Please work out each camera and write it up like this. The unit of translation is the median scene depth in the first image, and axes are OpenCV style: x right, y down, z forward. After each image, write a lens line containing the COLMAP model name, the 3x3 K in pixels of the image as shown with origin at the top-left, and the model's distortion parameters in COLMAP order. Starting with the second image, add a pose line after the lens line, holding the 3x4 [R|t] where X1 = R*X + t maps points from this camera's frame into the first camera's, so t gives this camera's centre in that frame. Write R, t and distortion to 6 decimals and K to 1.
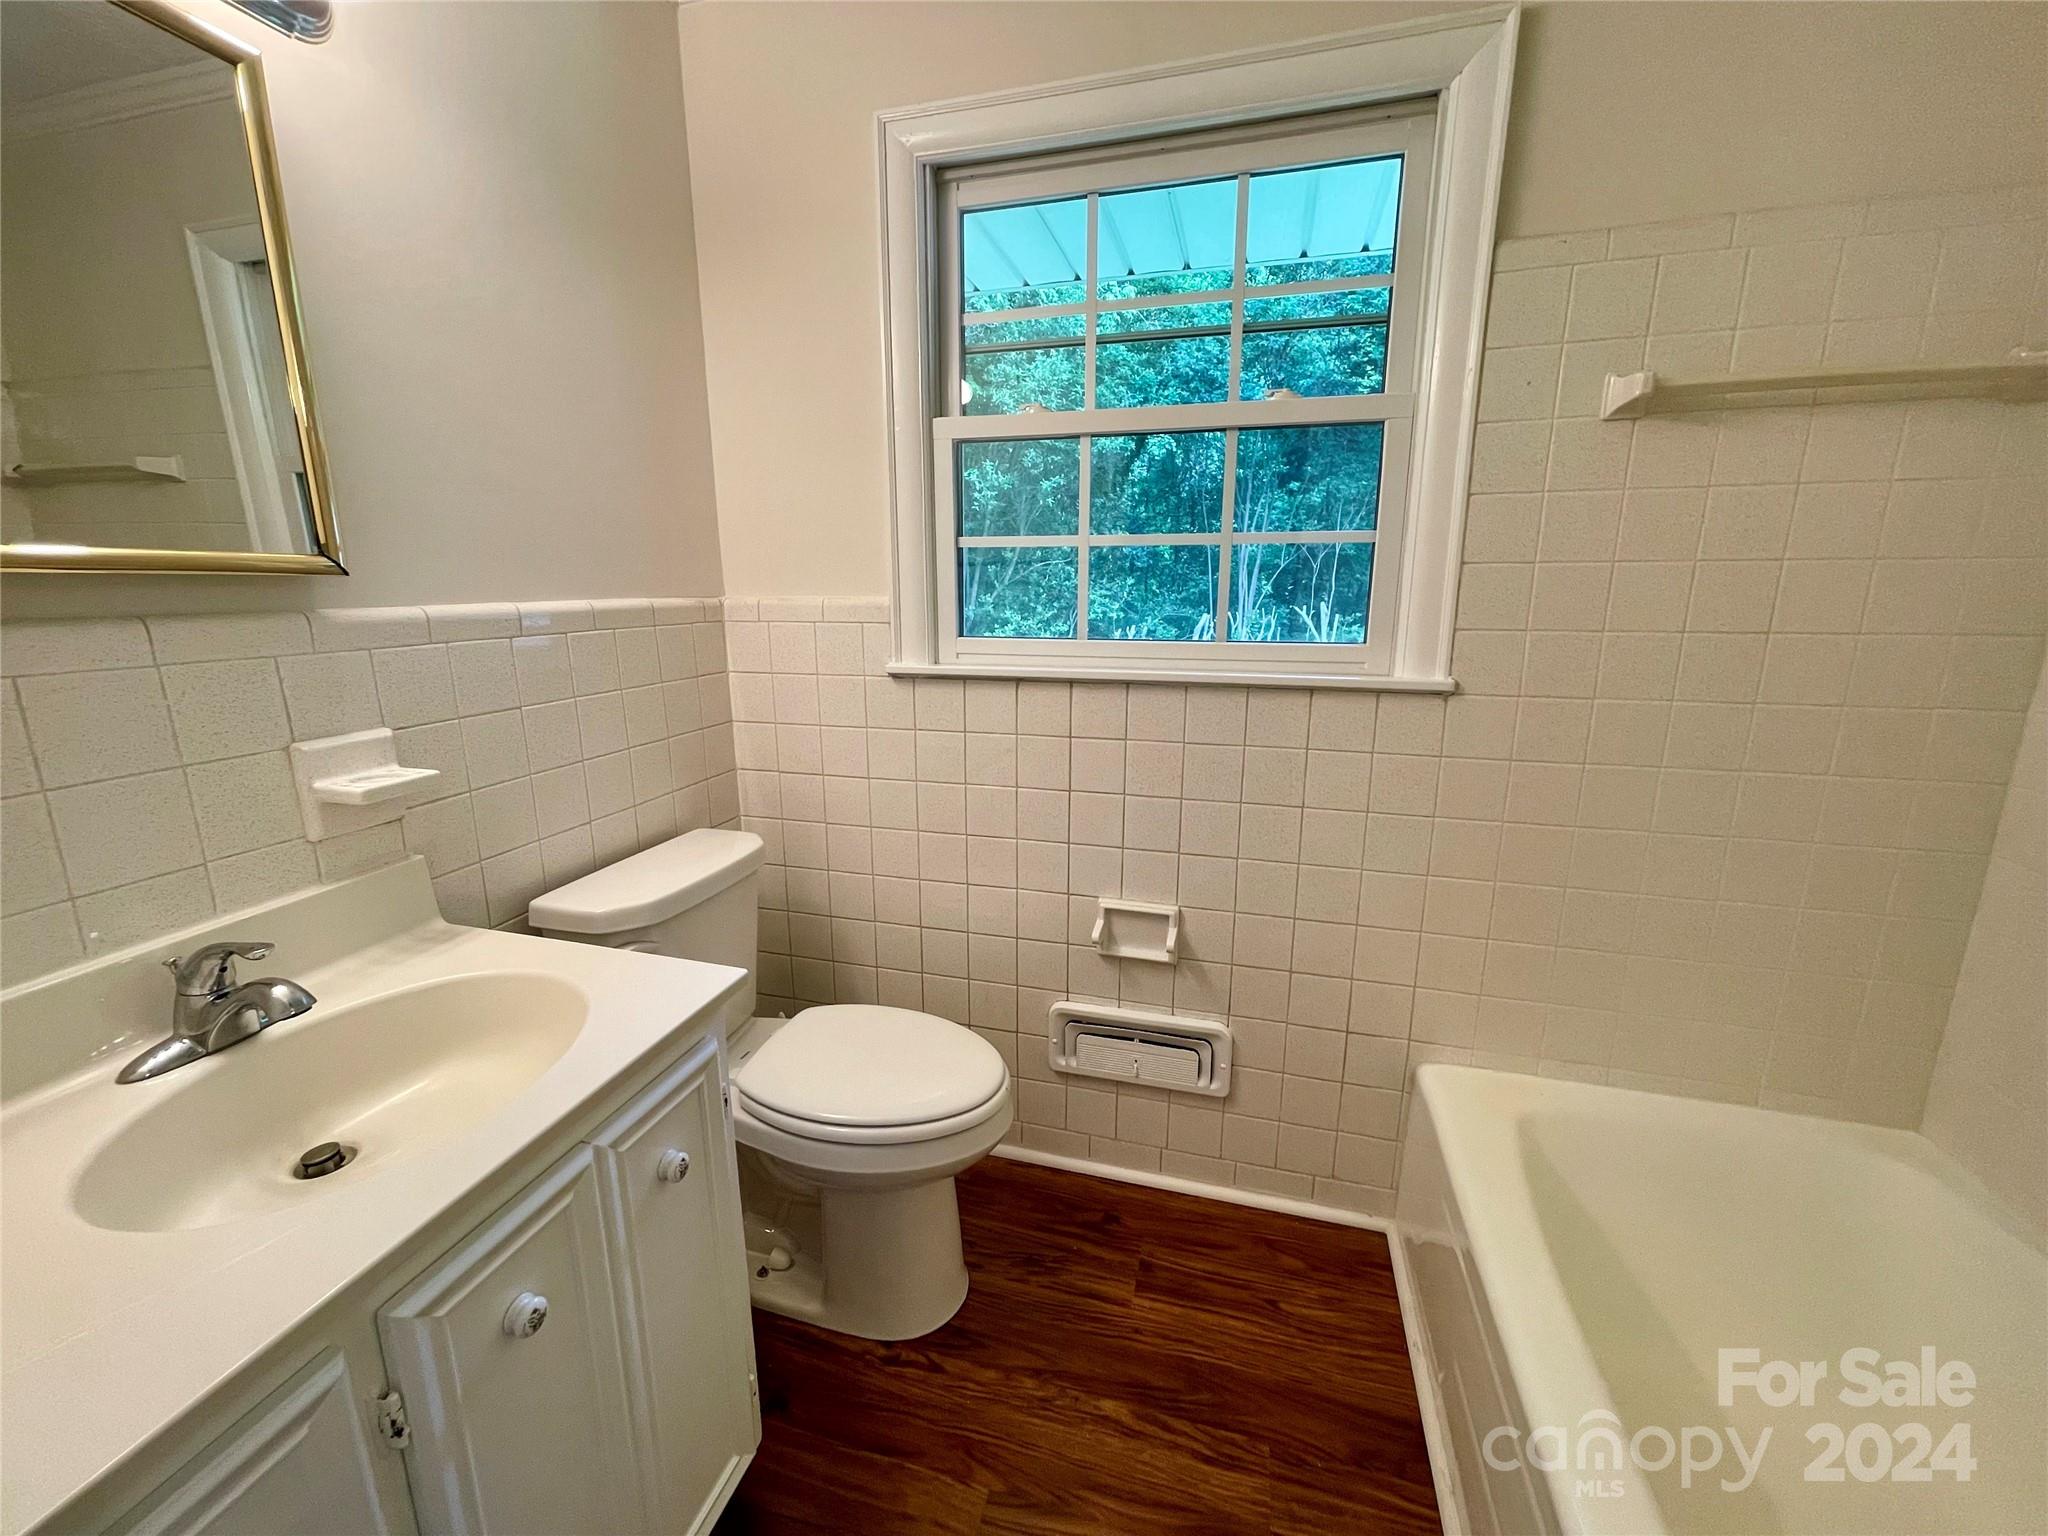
lens RADIAL K [[831.1, 0, 1015.0], [0, 831.1, 771.1], [0, 0, 1]] dist [-0.000596, 0.001659]
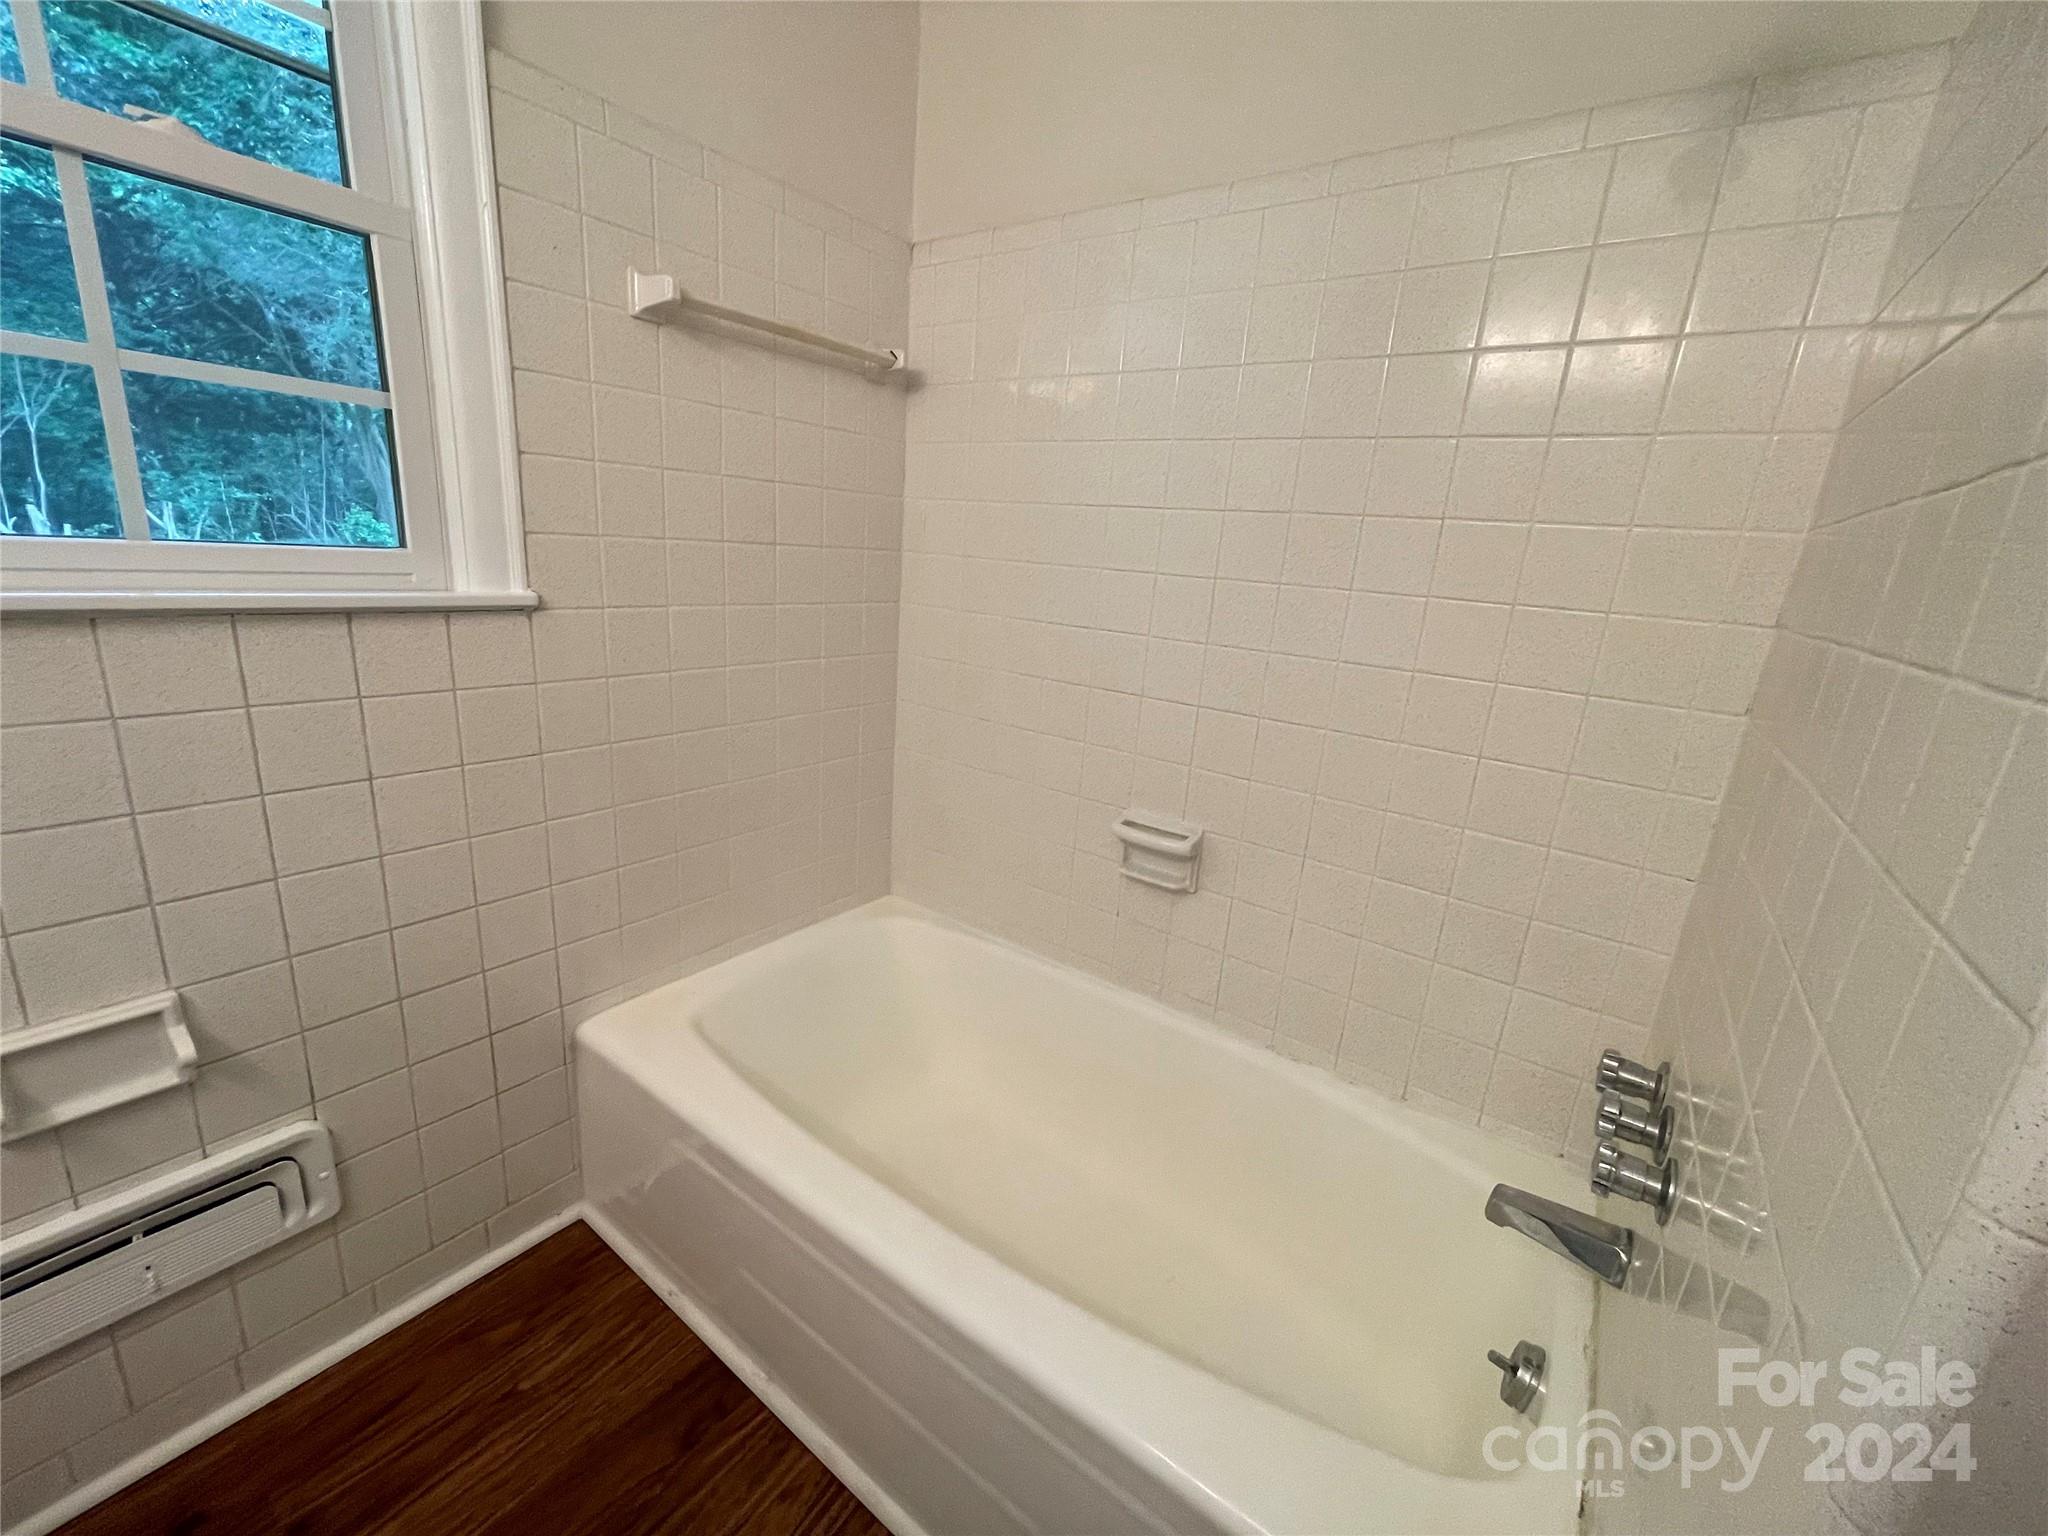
lens RADIAL K [[831.1, 0, 1018.3], [0, 831.1, 763.0], [0, 0, 1]] dist [-0.000596, 0.001659]
pose [[0.343913, -0.217133, 0.913552, -0.111747], [0.138015, 0.974020, 0.179548, -0.021374], [-0.928804, 0.064335, 0.364945, 0.211124]]
